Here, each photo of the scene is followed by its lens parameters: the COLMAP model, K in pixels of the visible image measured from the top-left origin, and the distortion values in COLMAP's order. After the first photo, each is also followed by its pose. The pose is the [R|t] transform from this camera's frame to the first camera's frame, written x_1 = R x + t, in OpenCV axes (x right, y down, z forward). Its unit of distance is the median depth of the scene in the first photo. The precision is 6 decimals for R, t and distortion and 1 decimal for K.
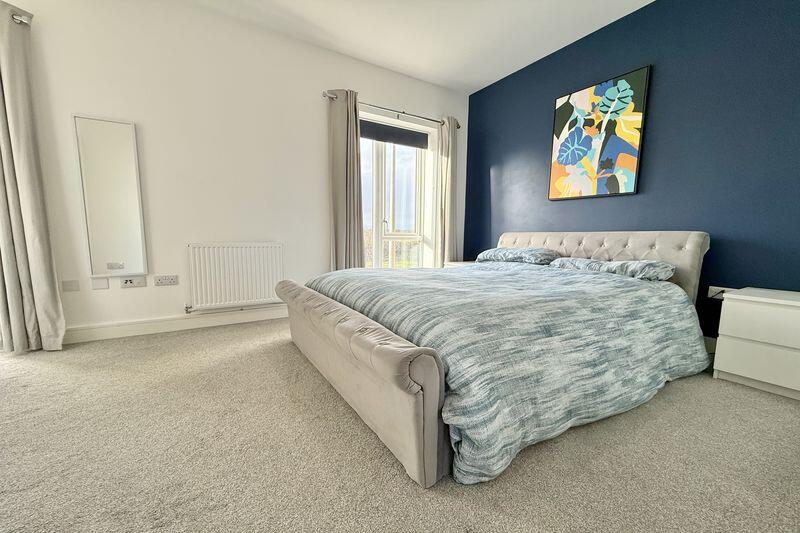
lens RADIAL K [[316.9, 0, 397.8], [0, 316.9, 273.4], [0, 0, 1]] dist [-0.000488, 0.000445]
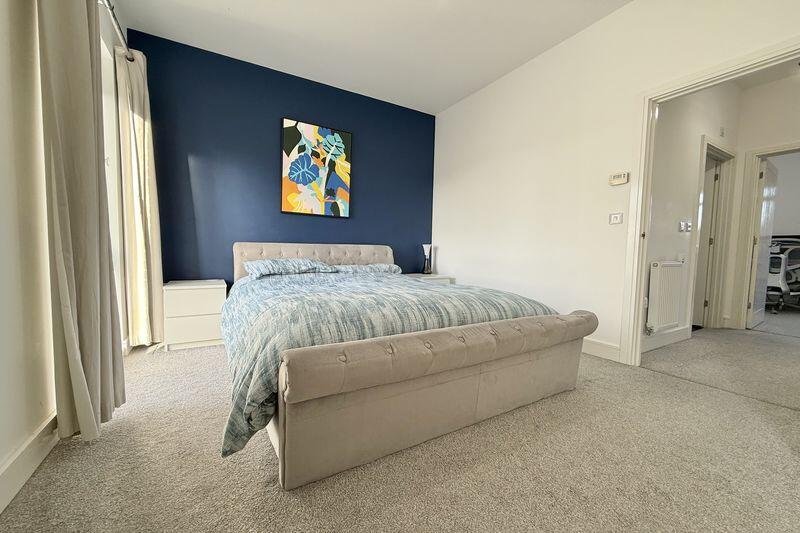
lens RADIAL K [[316.9, 0, 399.3], [0, 316.9, 271.1], [0, 0, 1]] dist [-0.000488, 0.000445]
pose [[0.012860, -0.071760, 0.997339, -0.636535], [0.109990, 0.991470, 0.069920, -0.082312], [-0.993850, 0.108798, 0.020643, 0.708851]]
